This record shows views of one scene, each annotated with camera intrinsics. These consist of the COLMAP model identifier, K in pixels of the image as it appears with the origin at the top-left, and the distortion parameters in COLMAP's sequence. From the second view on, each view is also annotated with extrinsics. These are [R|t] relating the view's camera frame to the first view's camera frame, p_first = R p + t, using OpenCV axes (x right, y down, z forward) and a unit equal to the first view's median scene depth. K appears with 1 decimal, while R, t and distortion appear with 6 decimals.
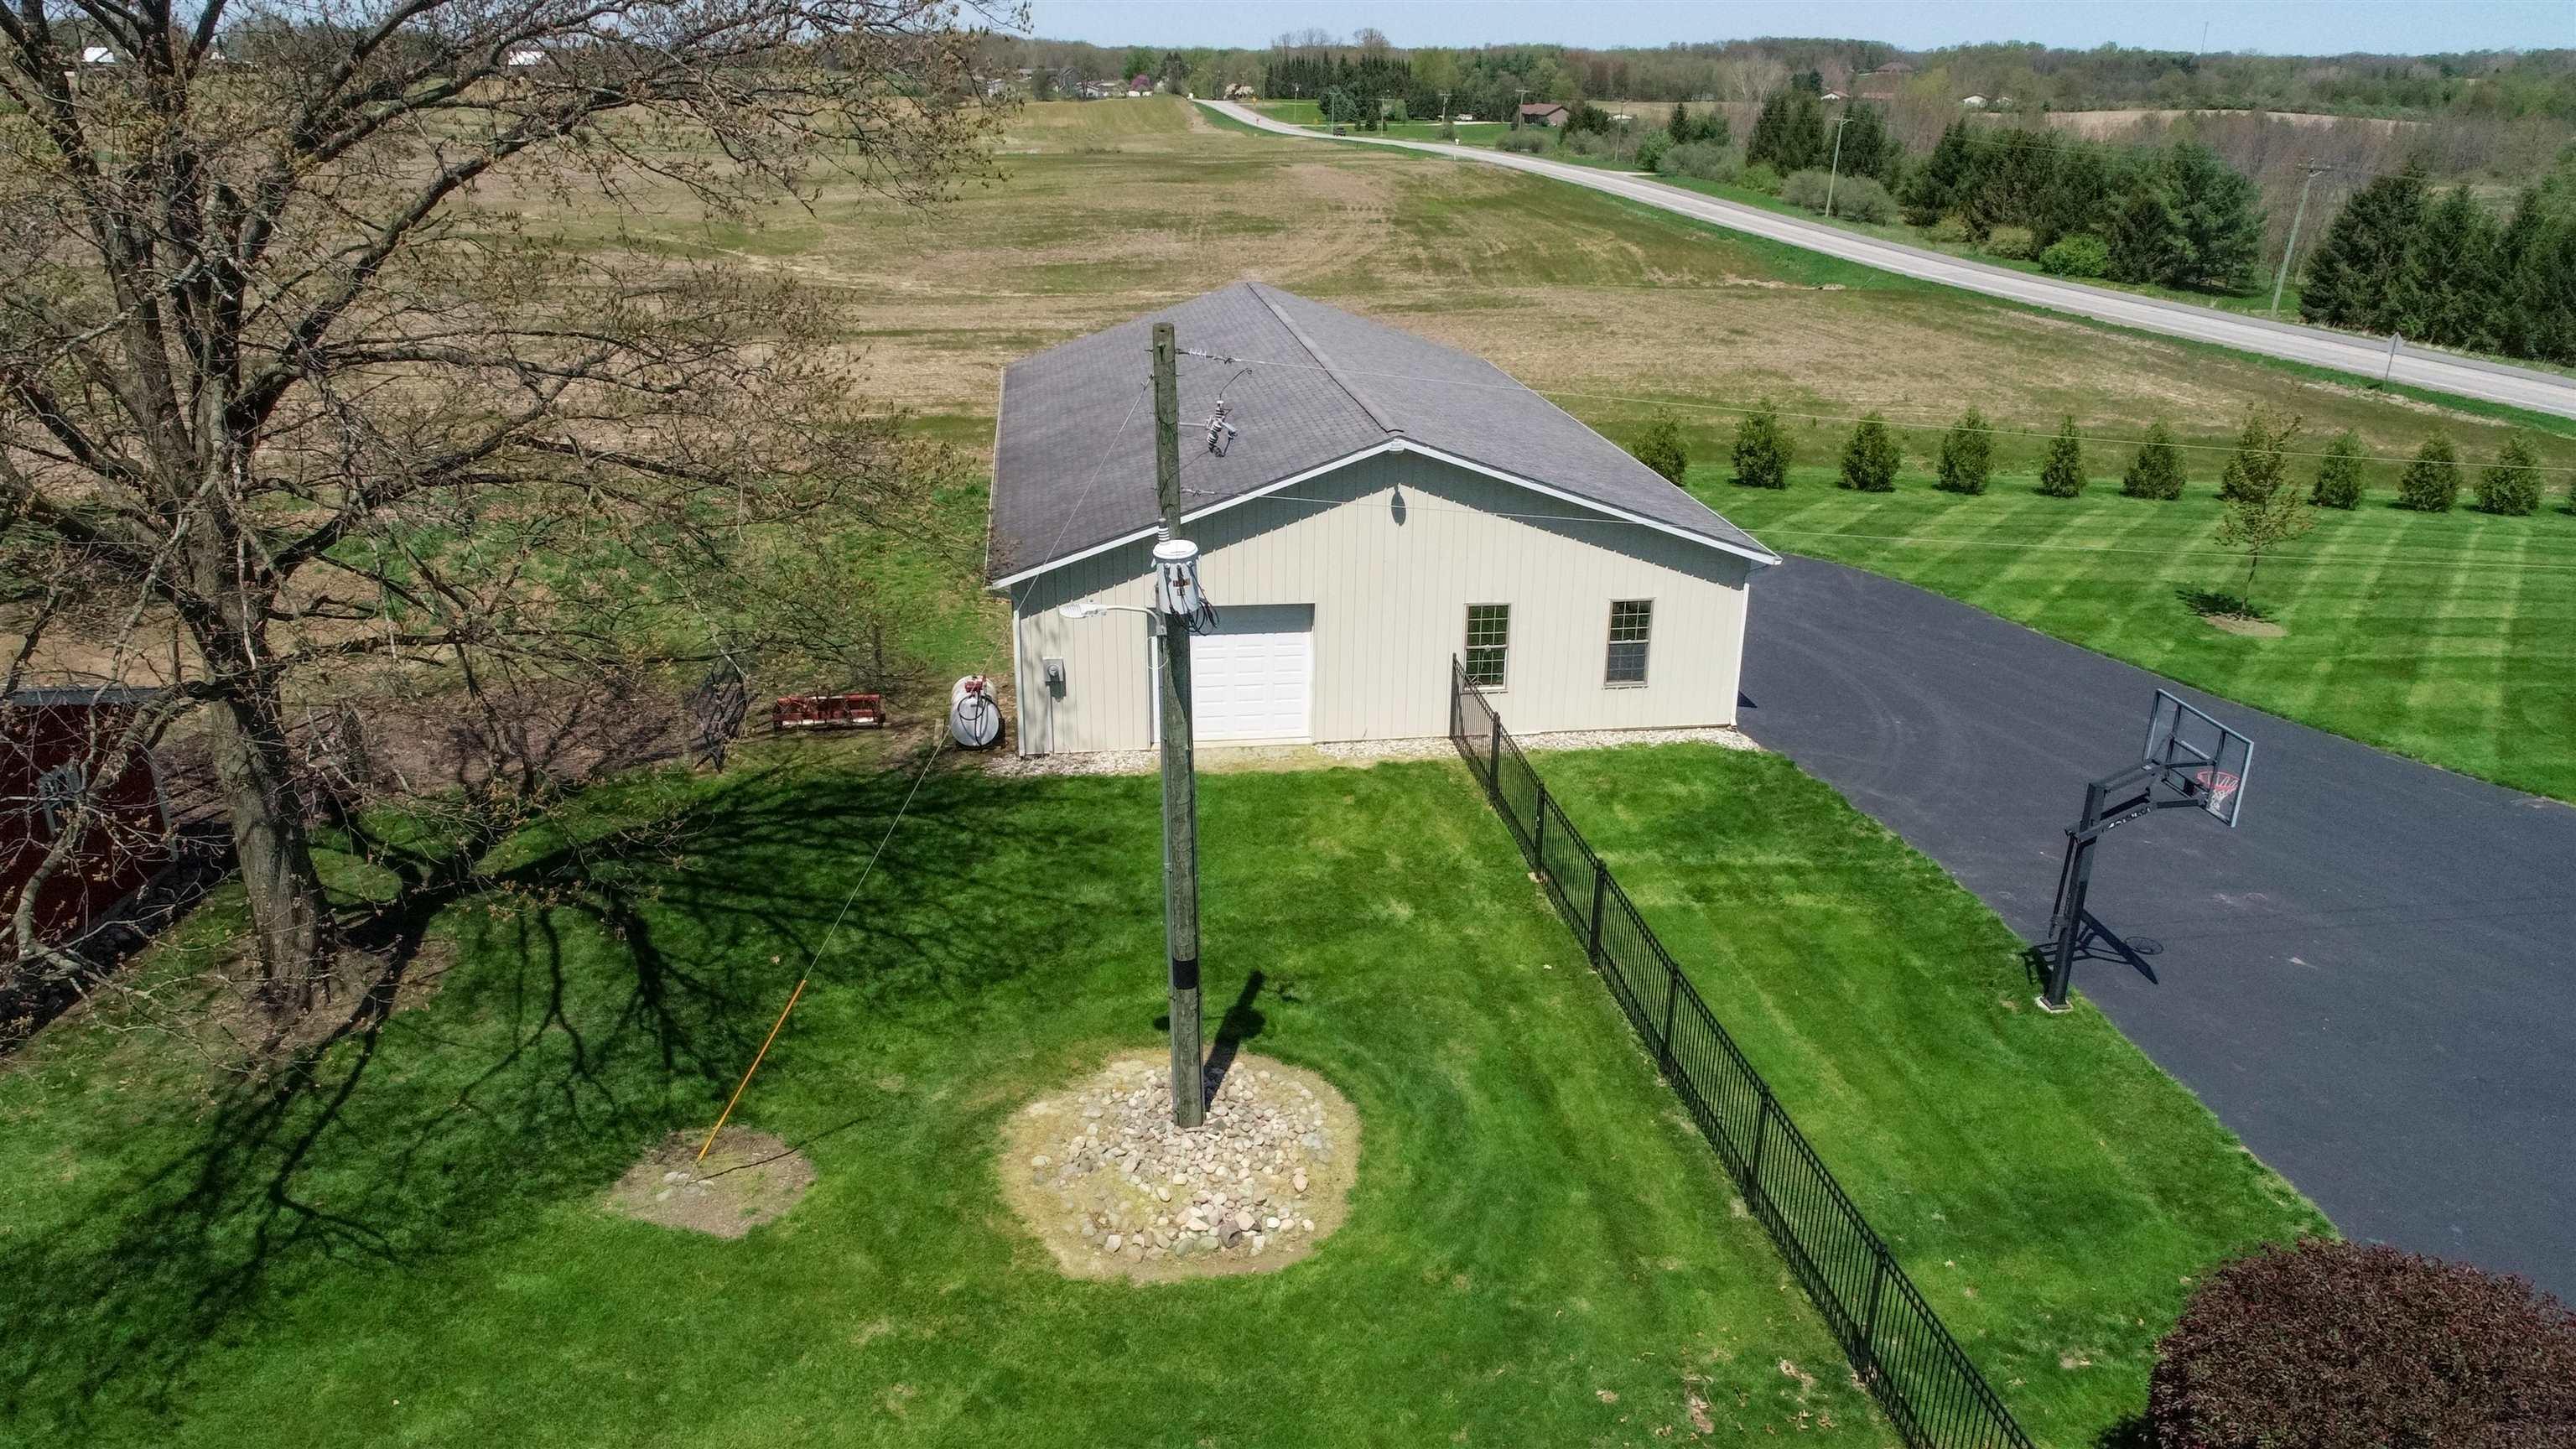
lens RADIAL K [[1700.1, 0, 1288.0], [0, 1700.1, 724.5], [0, 0, 1]] dist [0.008801, 0.001652]
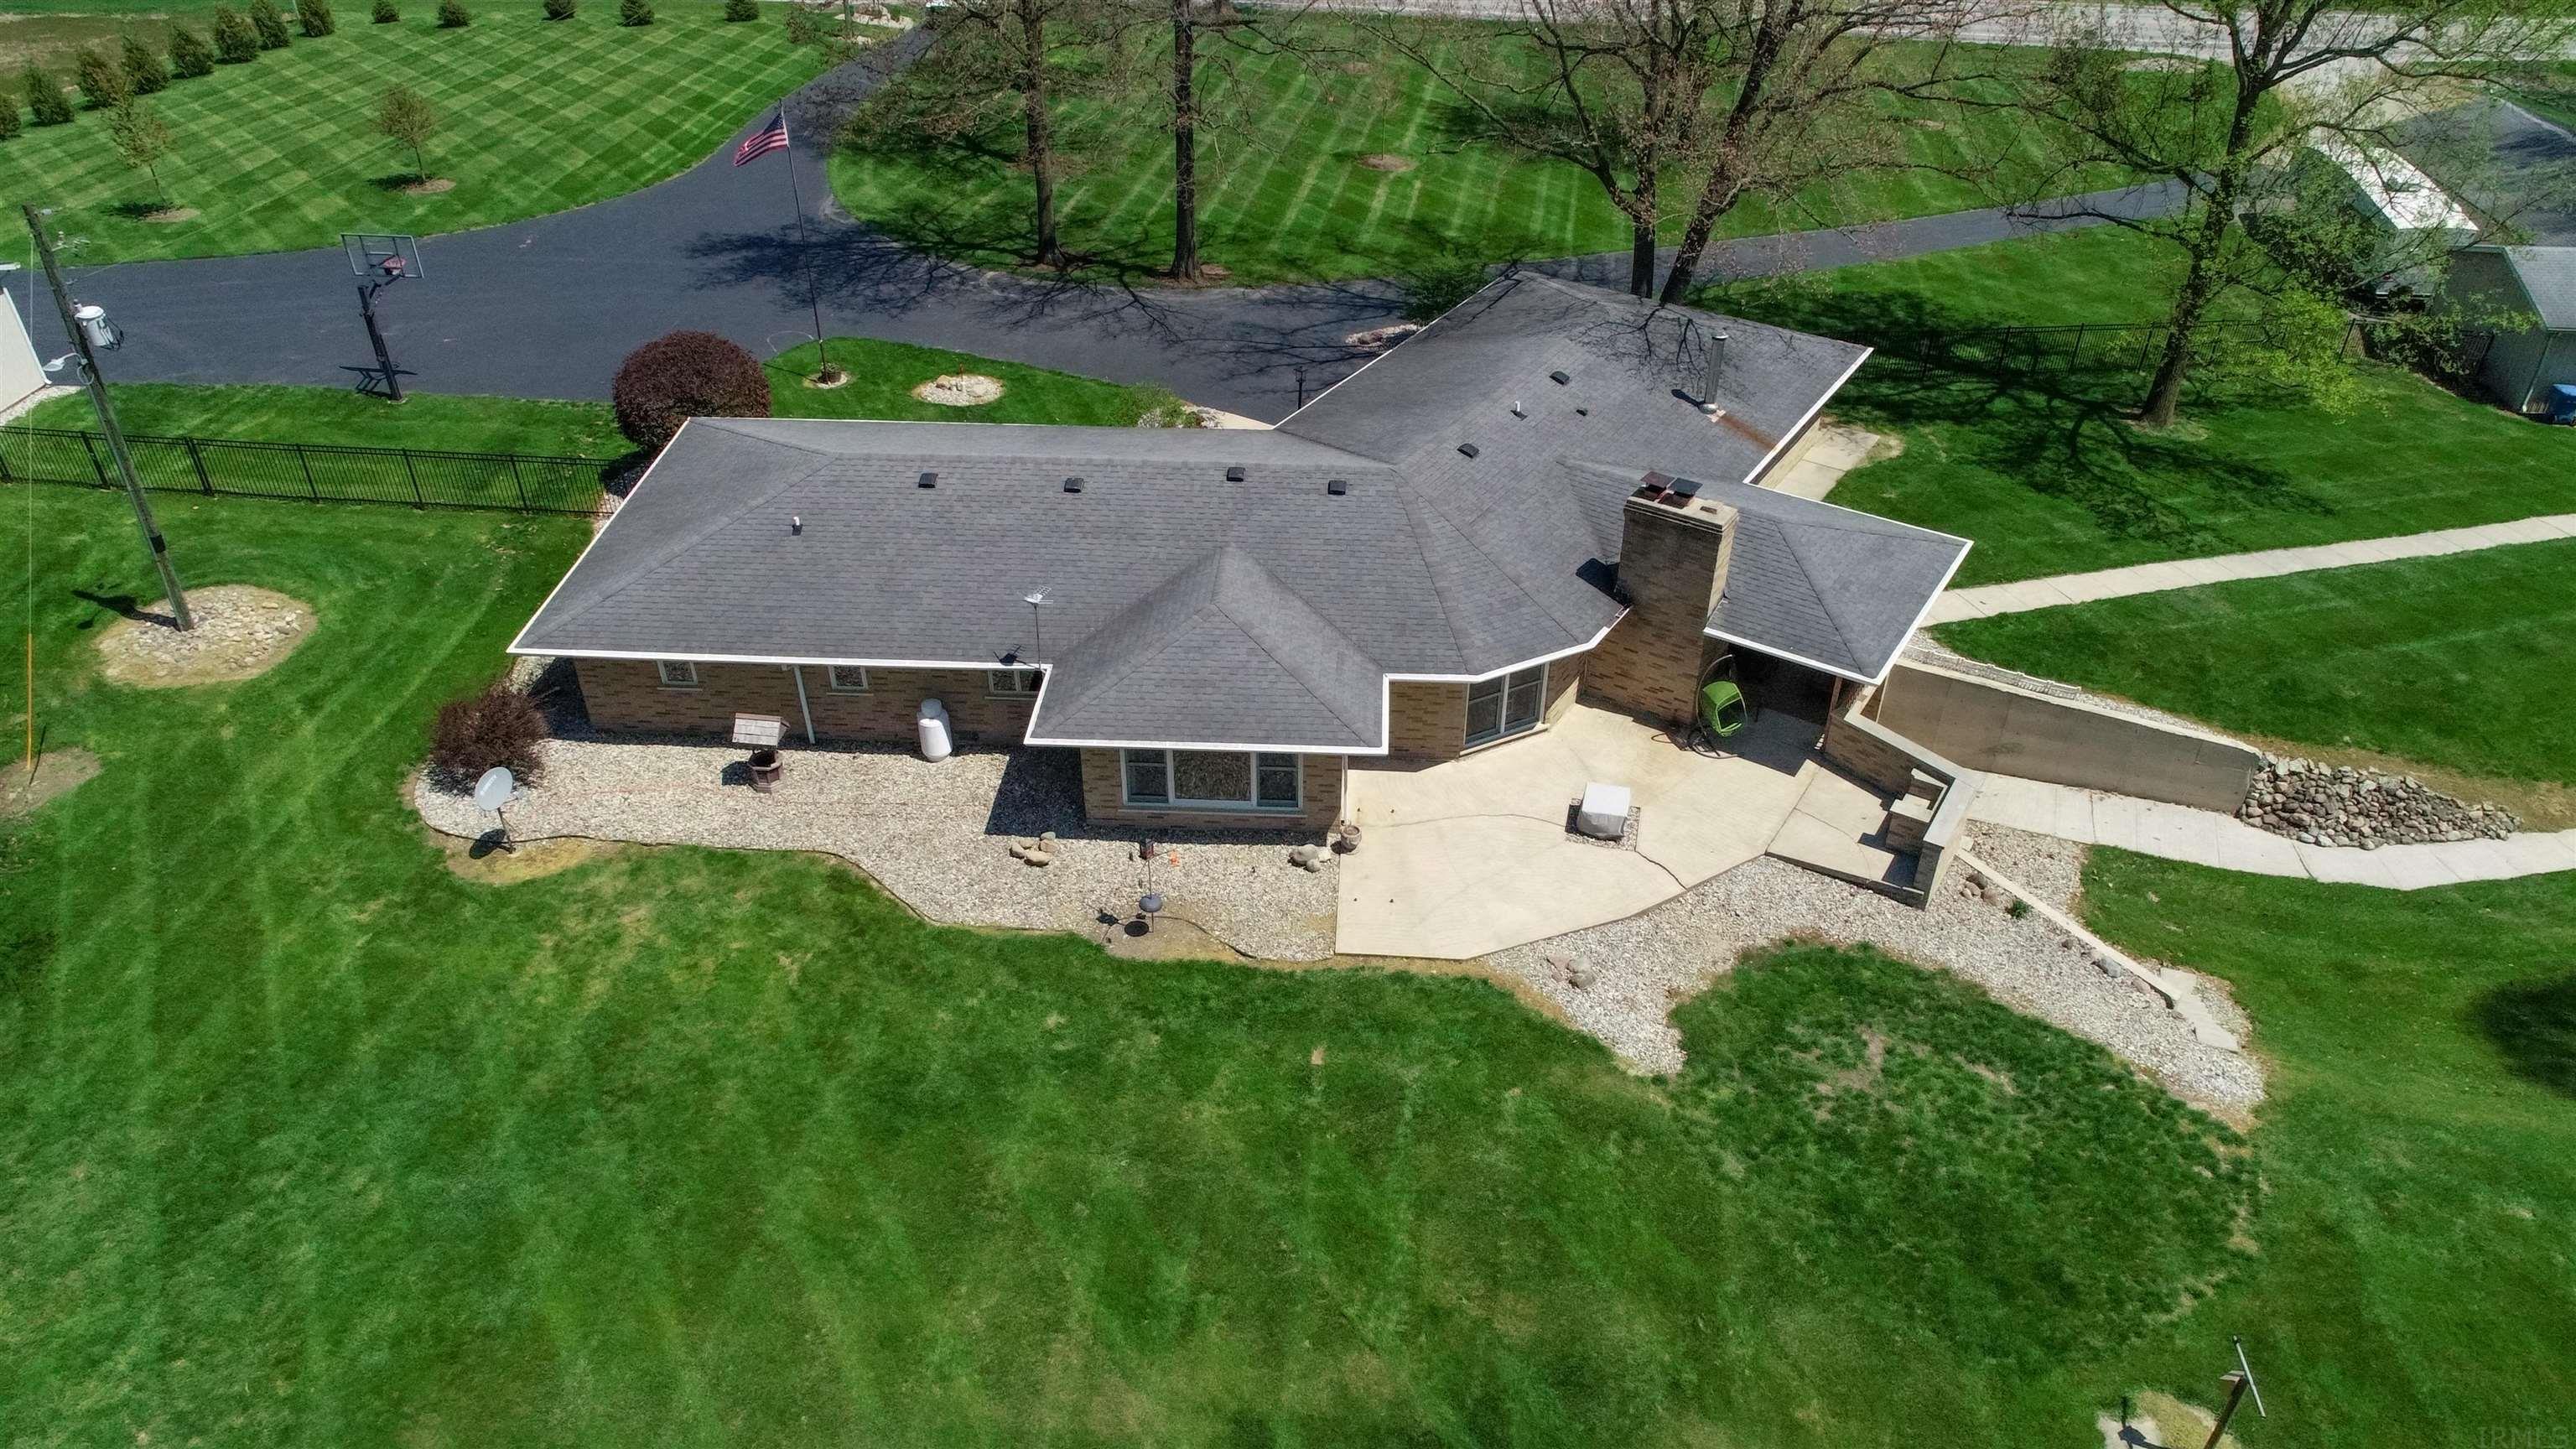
lens RADIAL K [[1700.1, 0, 1288.0], [0, 1700.1, 724.5], [0, 0, 1]] dist [0.008801, 0.001652]
pose [[0.190786, -0.571259, 0.798288, -0.896873], [0.342361, 0.800885, 0.491296, -0.120210], [-0.919995, 0.179570, 0.348374, -0.477261]]
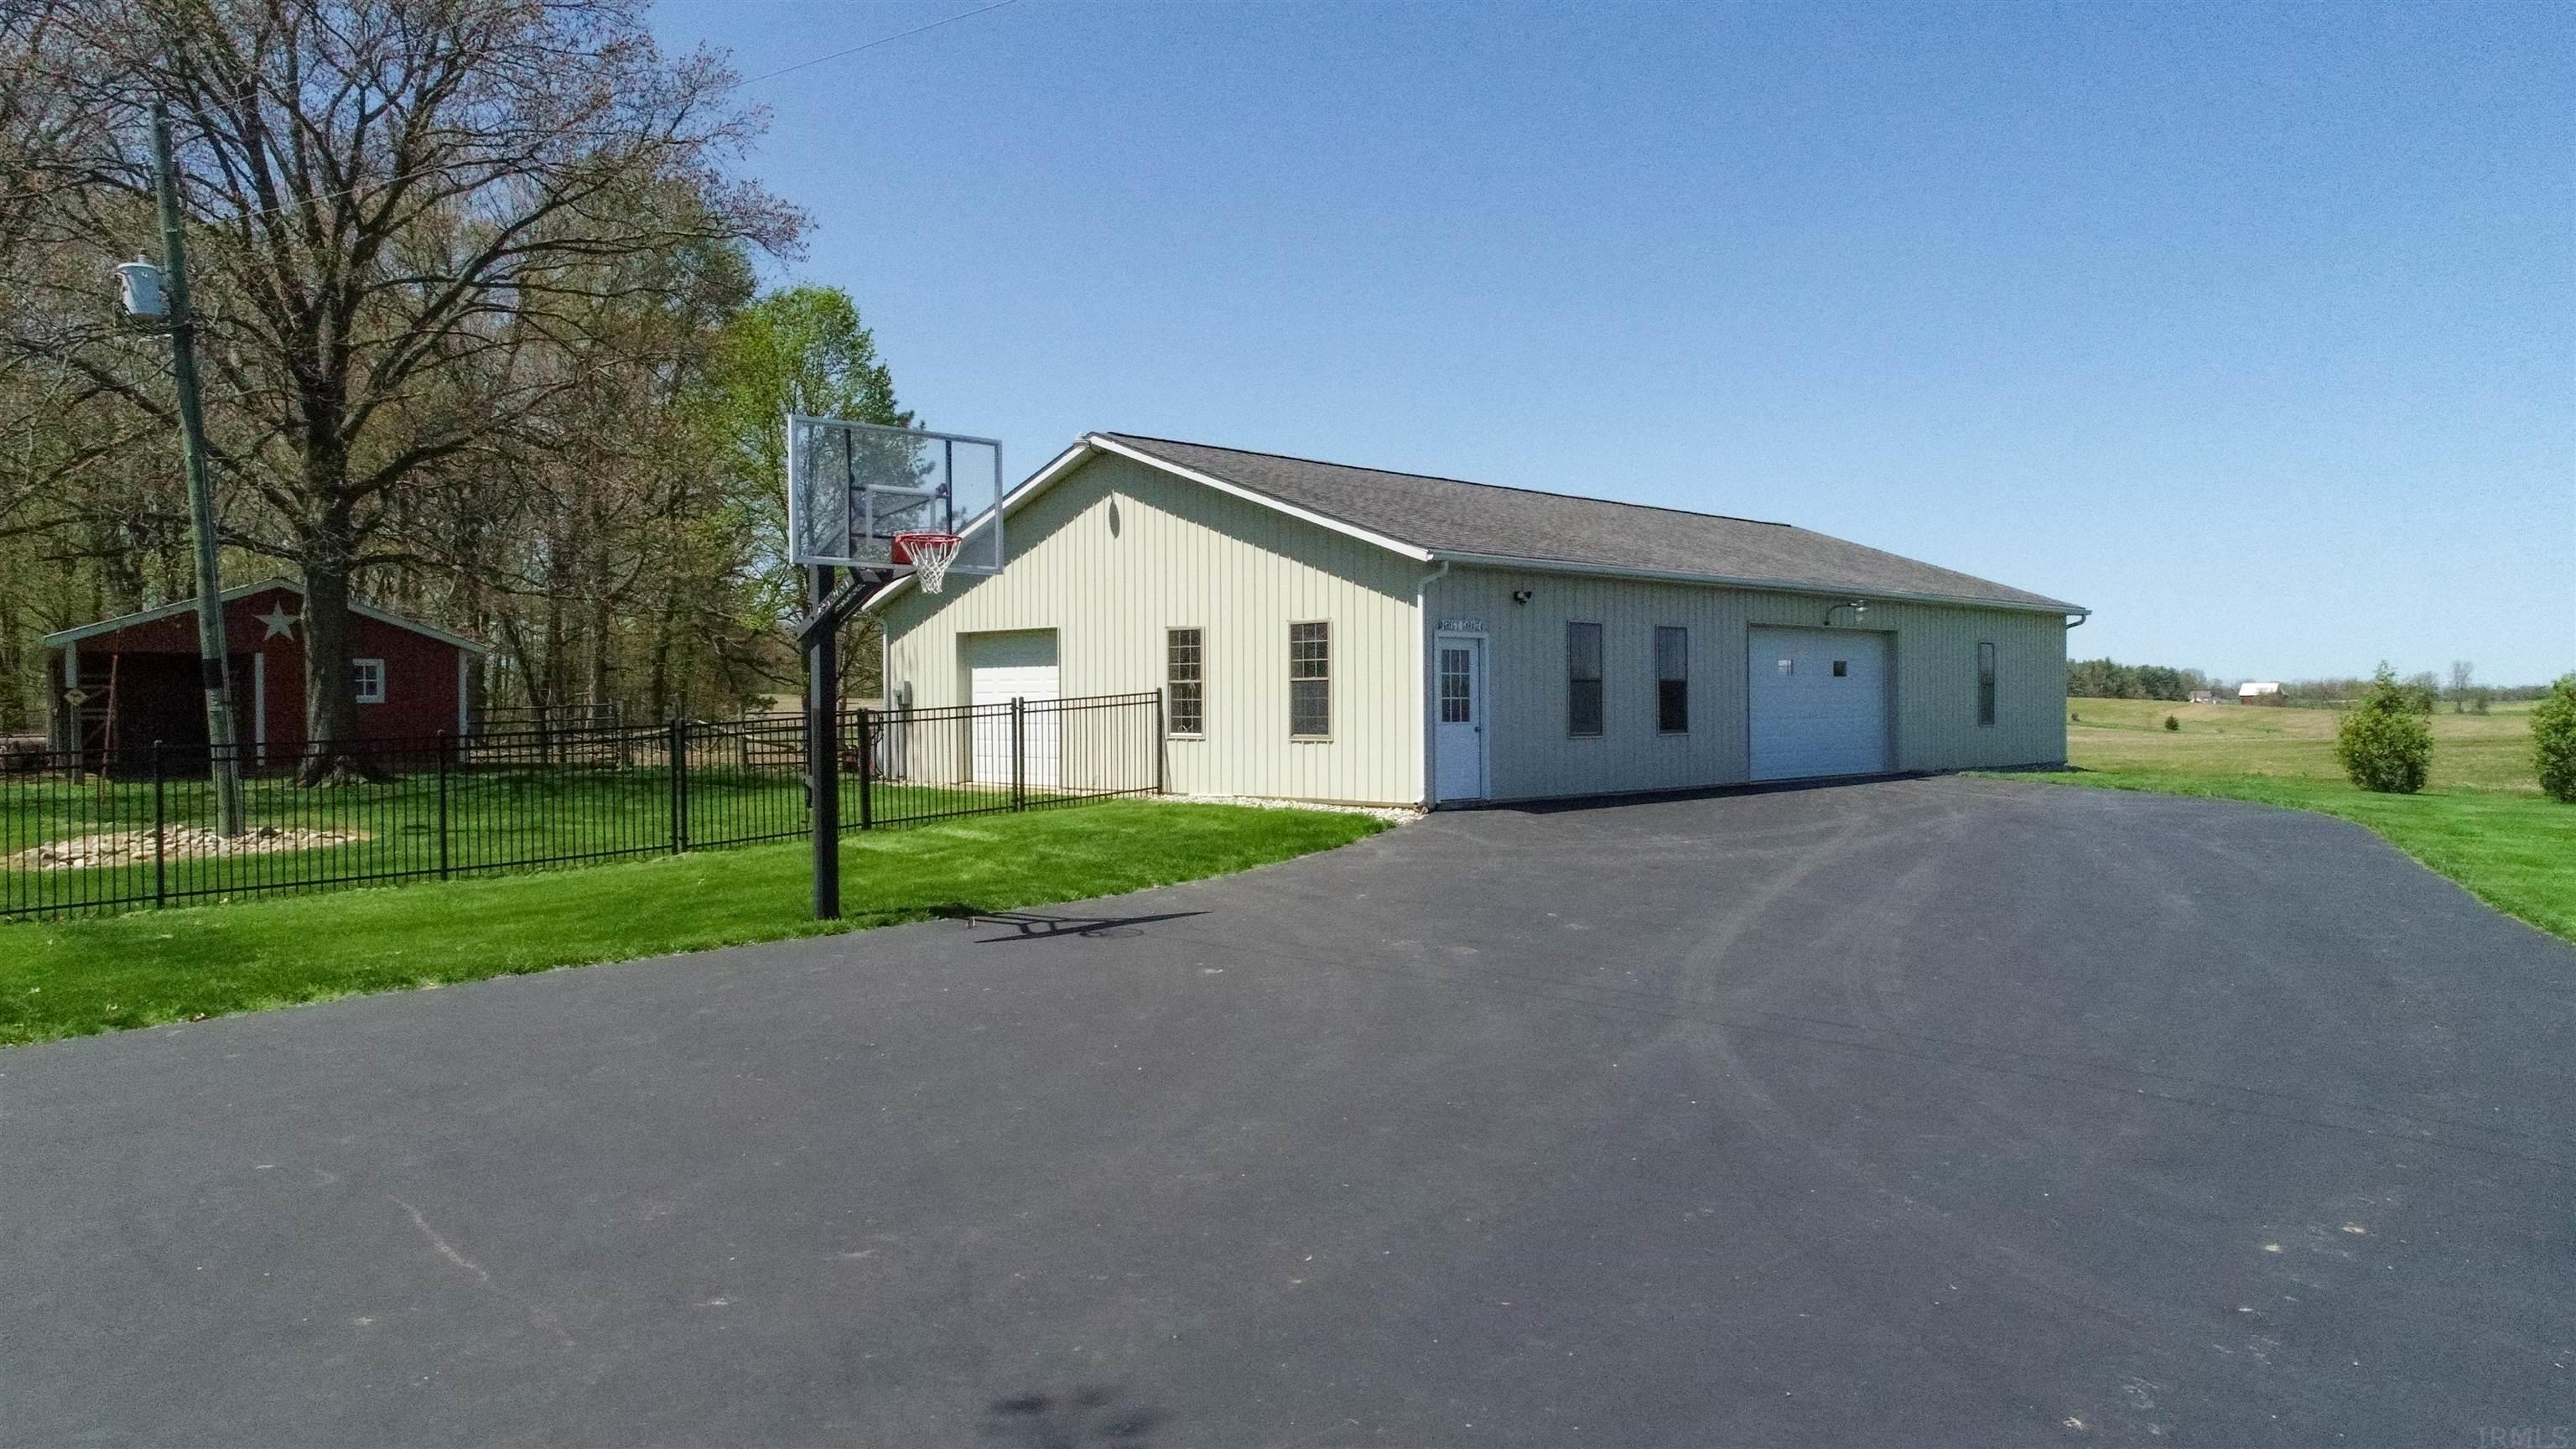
lens RADIAL K [[1700.1, 0, 1288.0], [0, 1700.1, 724.5], [0, 0, 1]] dist [0.008801, 0.001652]
pose [[0.584375, -0.005181, -0.811468, 0.832867], [-0.275391, 0.939369, -0.204319, 0.132552], [0.763326, 0.342869, 0.547517, 0.590754]]
